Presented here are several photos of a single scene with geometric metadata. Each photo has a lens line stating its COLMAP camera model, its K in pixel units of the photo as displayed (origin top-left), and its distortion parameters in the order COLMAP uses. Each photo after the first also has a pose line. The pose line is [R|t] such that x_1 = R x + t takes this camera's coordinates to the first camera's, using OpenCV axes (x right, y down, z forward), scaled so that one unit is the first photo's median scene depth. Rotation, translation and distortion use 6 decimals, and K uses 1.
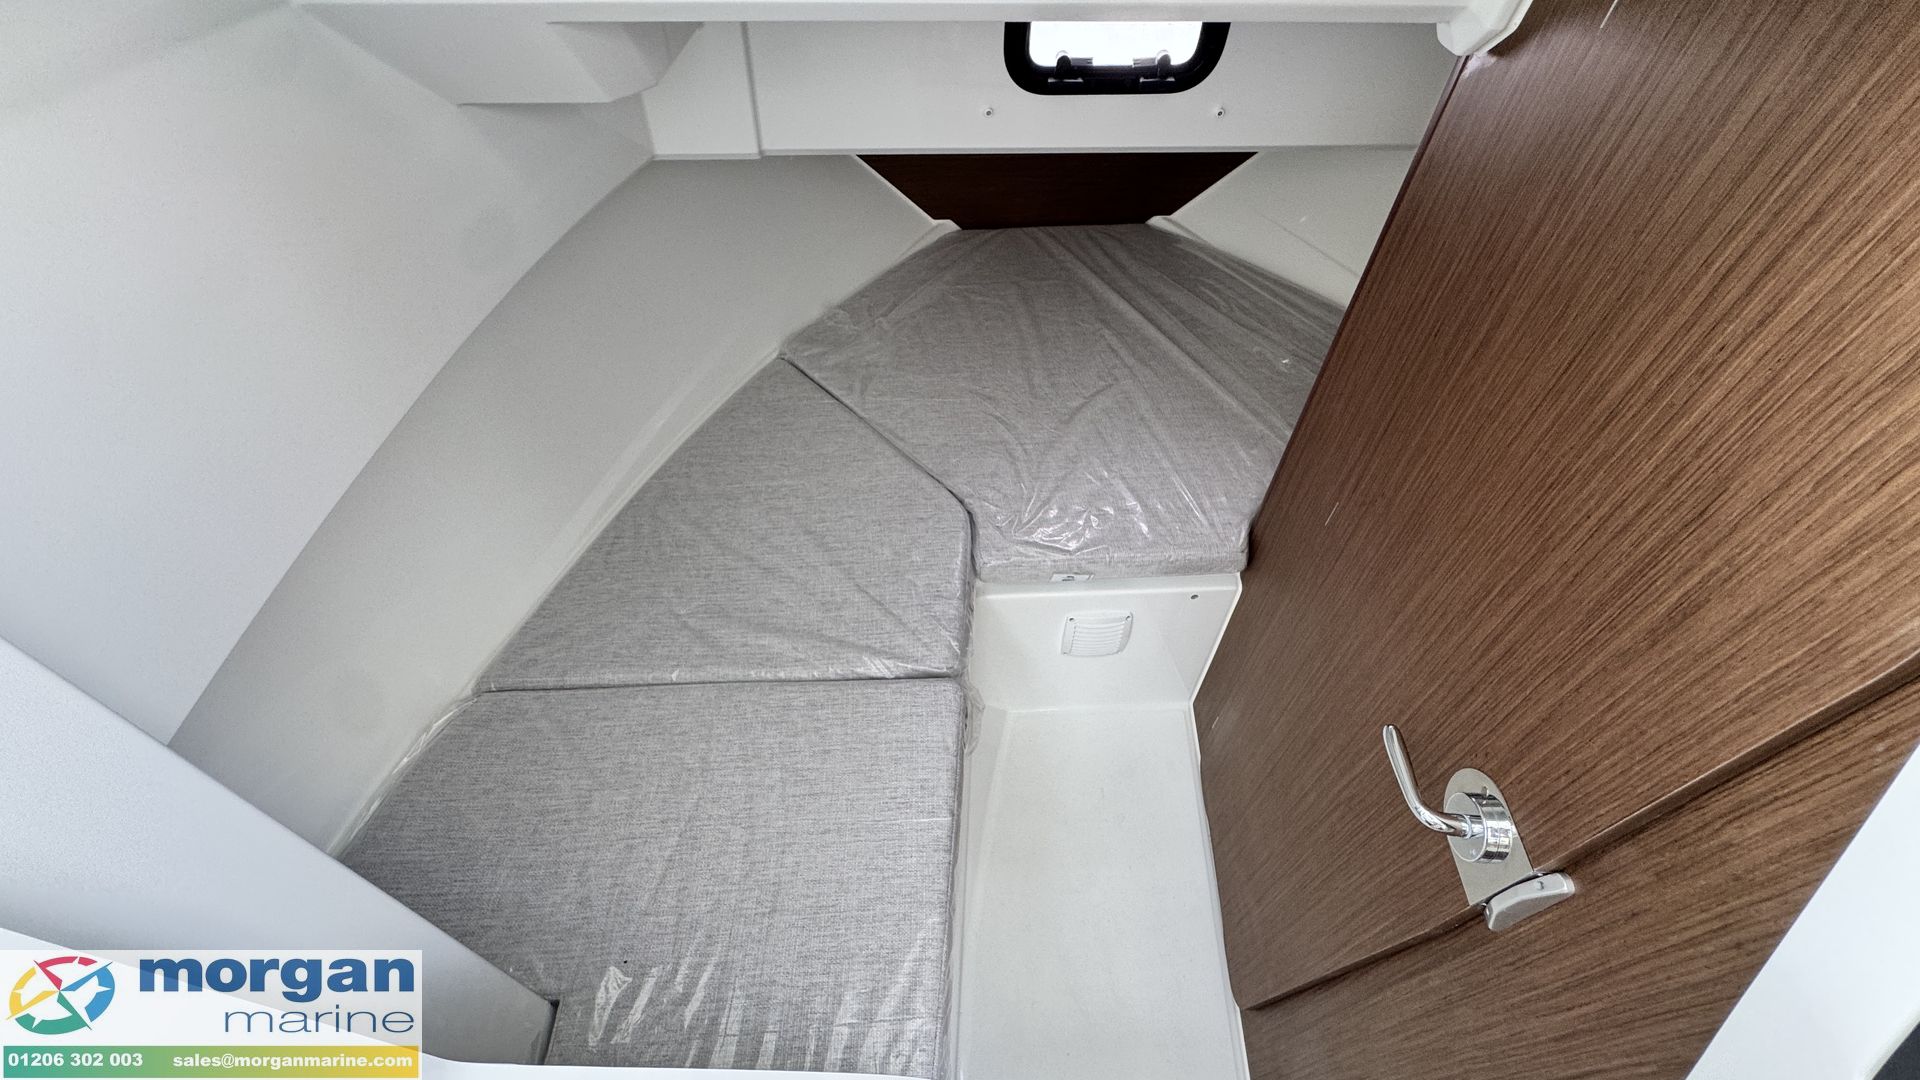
lens RADIAL K [[769.9, 0, 930.3], [0, 769.9, 542.3], [0, 0, 1]] dist [-0.001865, -0.000671]
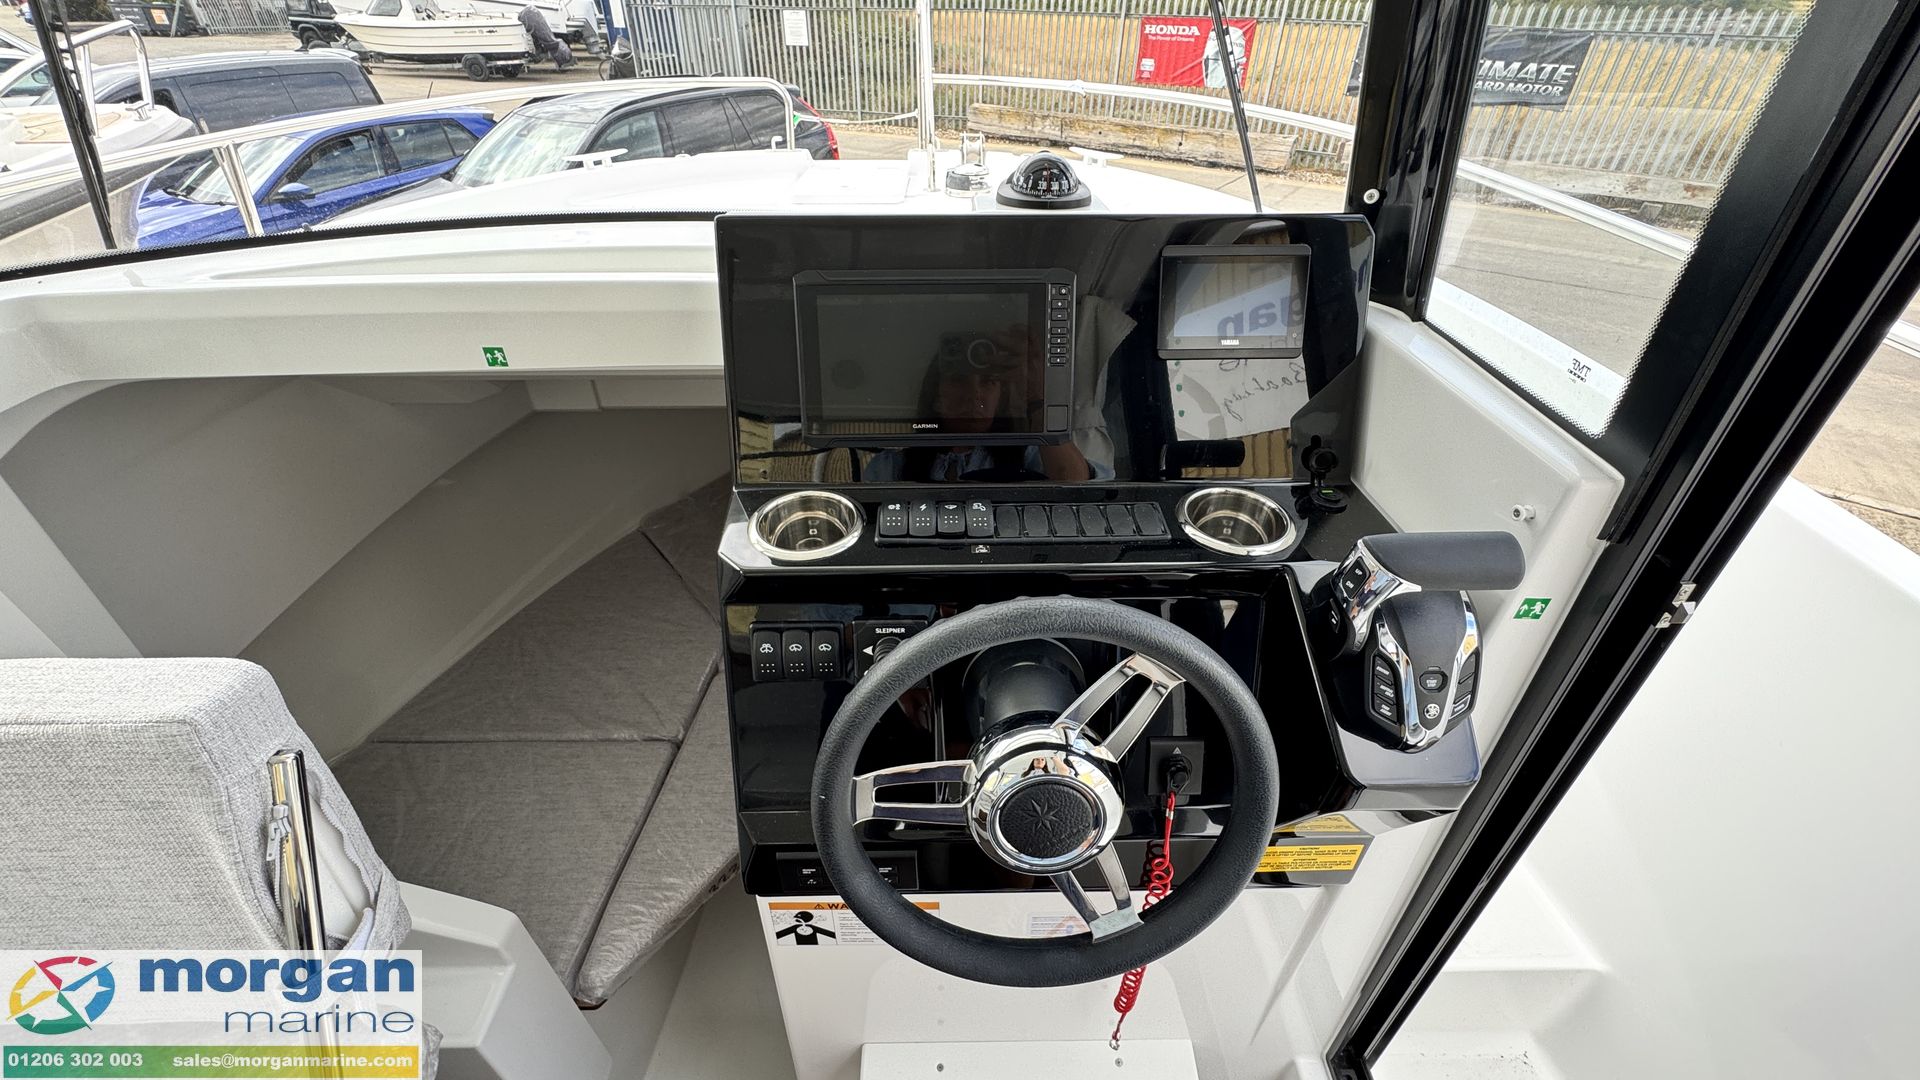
lens RADIAL K [[769.9, 0, 960.2], [0, 769.9, 554.2], [0, 0, 1]] dist [-0.001865, -0.000671]
pose [[0.999452, 0.016592, -0.028642, 0.615843], [-0.021573, 0.982790, -0.183465, 0.074709], [0.025105, 0.183982, 0.982609, -0.531049]]
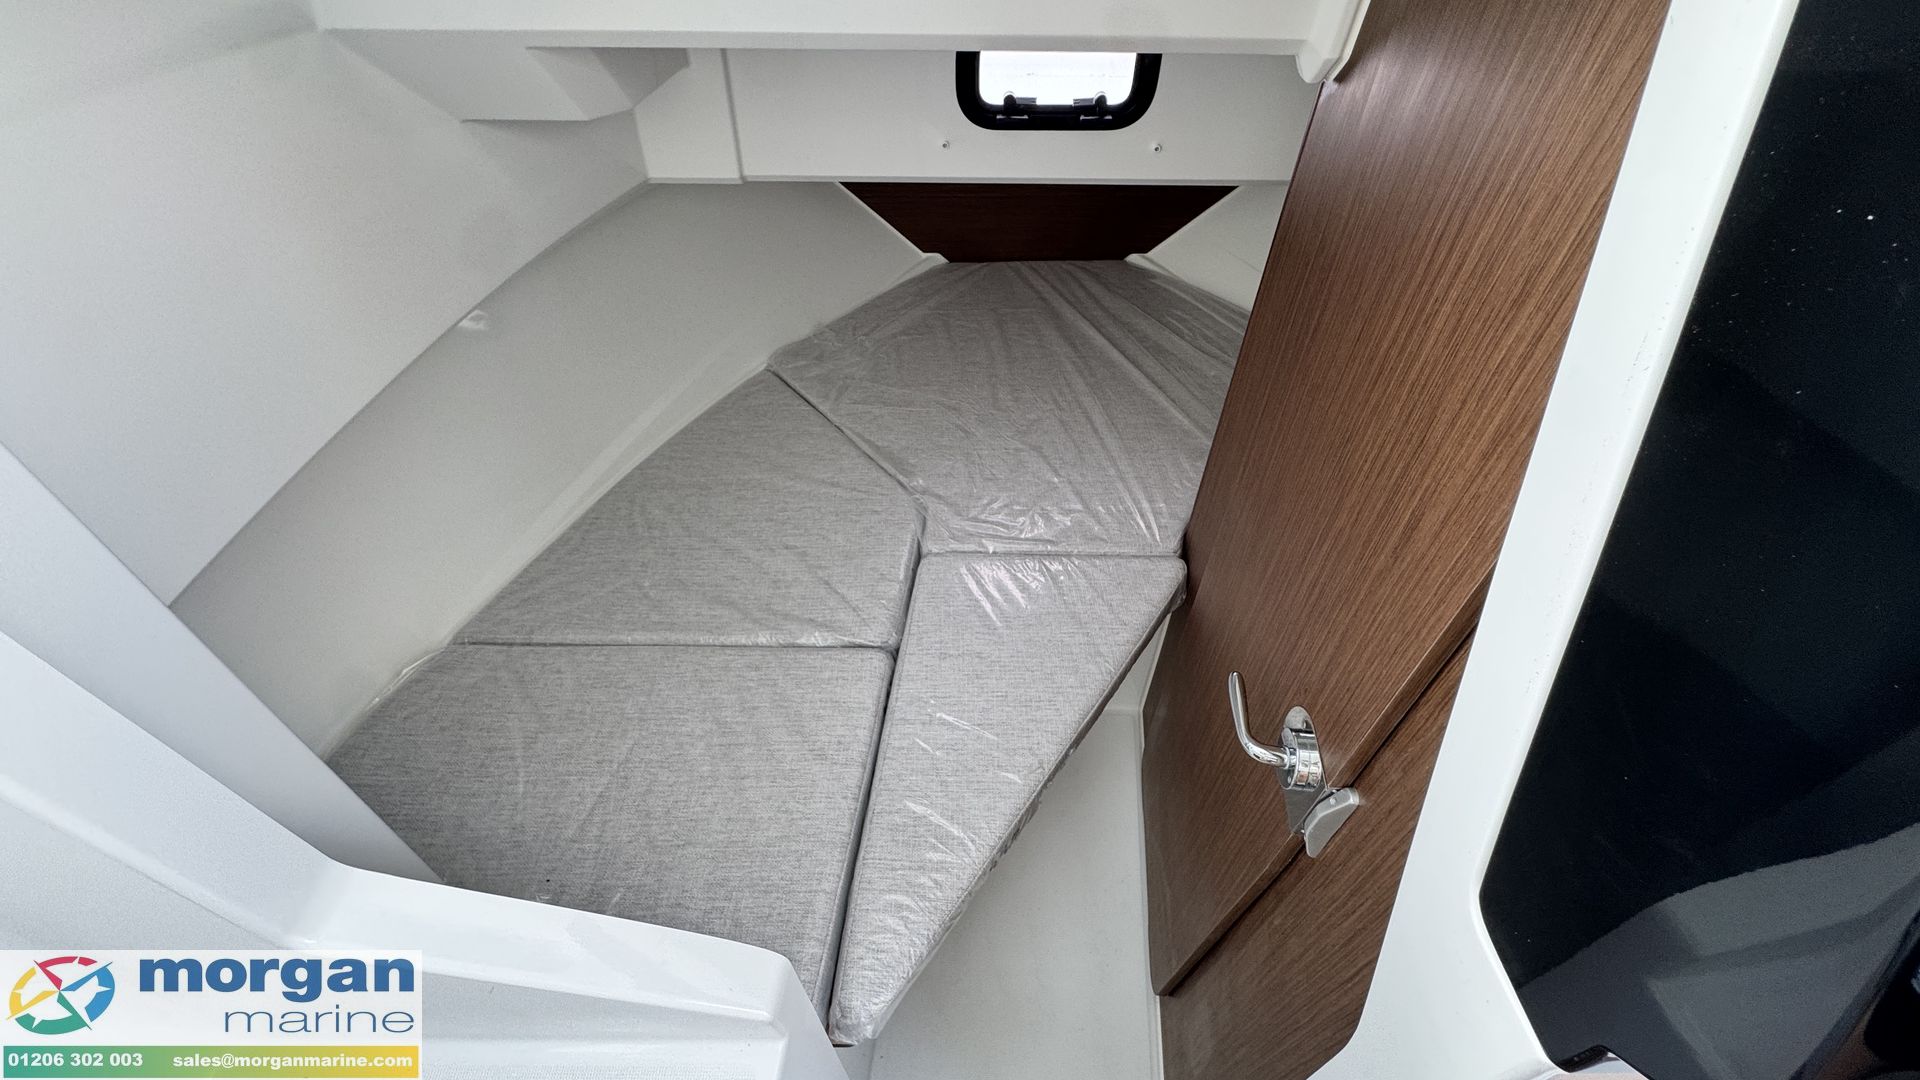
lens RADIAL K [[769.9, 0, 947.8], [0, 769.9, 547.9], [0, 0, 1]] dist [-0.001865, -0.000671]
pose [[0.998703, 0.034900, -0.037079, 0.147026], [-0.037238, 0.997232, -0.064361, 0.096232], [0.034730, 0.065658, 0.997238, -0.071057]]
